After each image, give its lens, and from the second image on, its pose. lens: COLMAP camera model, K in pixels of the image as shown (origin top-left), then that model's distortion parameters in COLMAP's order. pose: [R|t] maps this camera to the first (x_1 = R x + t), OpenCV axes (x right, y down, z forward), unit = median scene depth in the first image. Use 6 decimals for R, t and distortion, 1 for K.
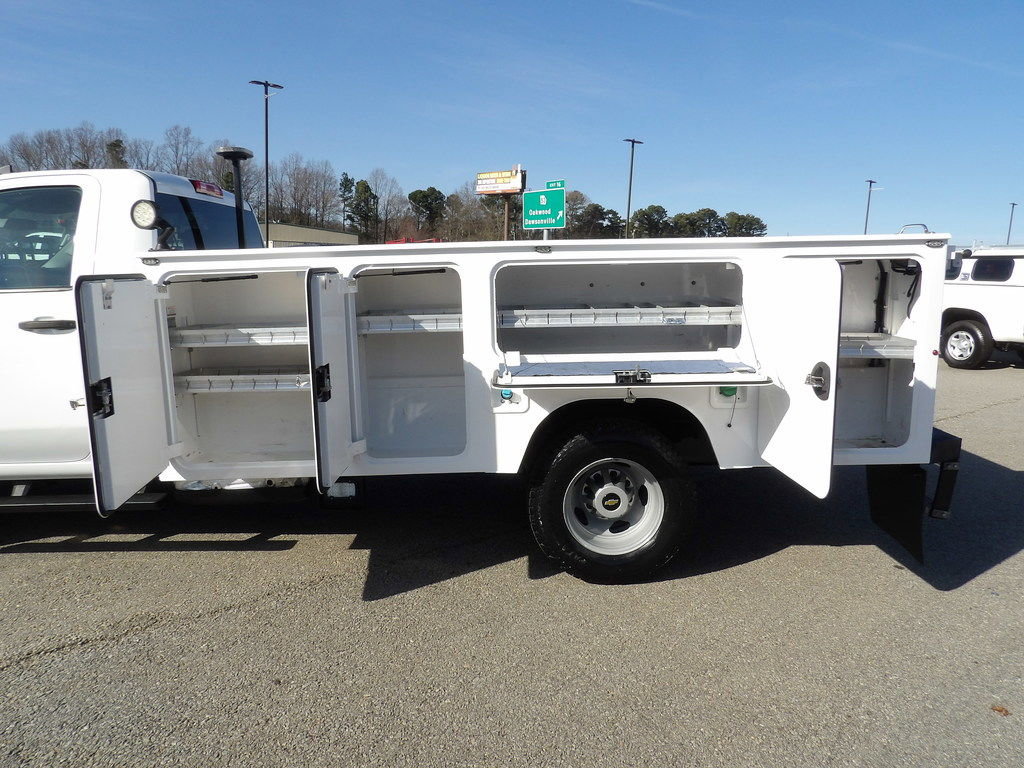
lens RADIAL K [[735.1, 0, 511.5], [0, 735.1, 388.1], [0, 0, 1]] dist [-0.042483, 0.053995]
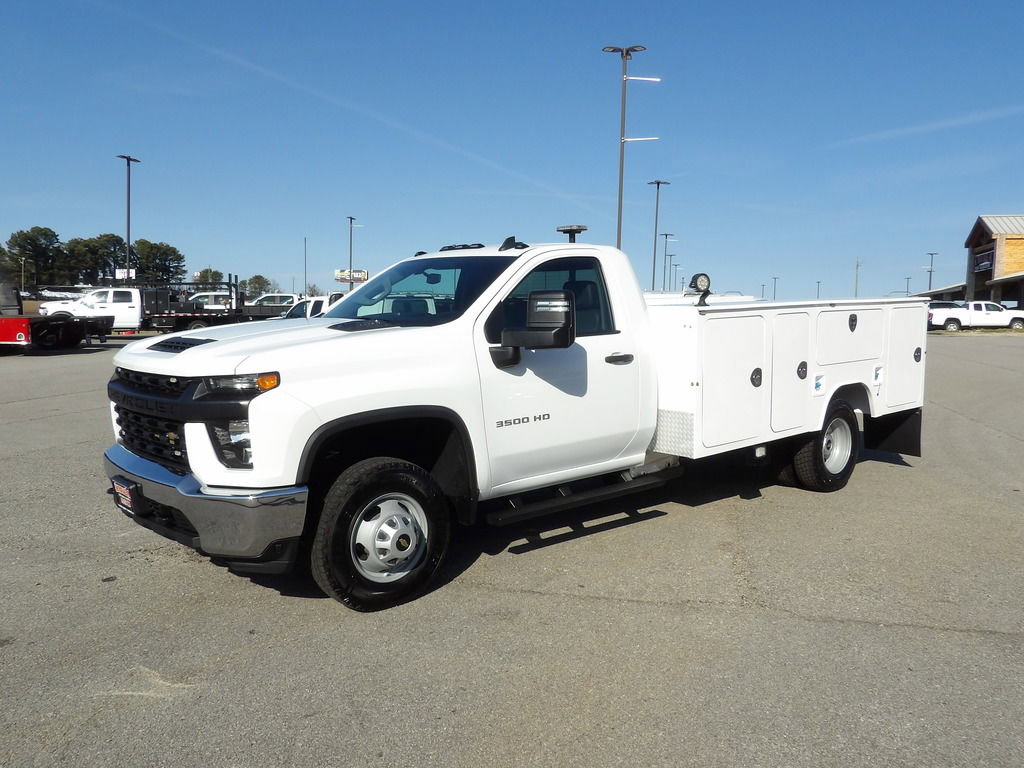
lens RADIAL K [[866.5, 0, 507.0], [0, 866.5, 385.3], [0, 0, 1]] dist [-0.066086, 0.070752]
pose [[0.762066, -0.063366, 0.644391, -1.513680], [0.107918, 0.993710, -0.029909, -0.008275], [-0.638443, 0.092335, 0.764111, -0.089030]]
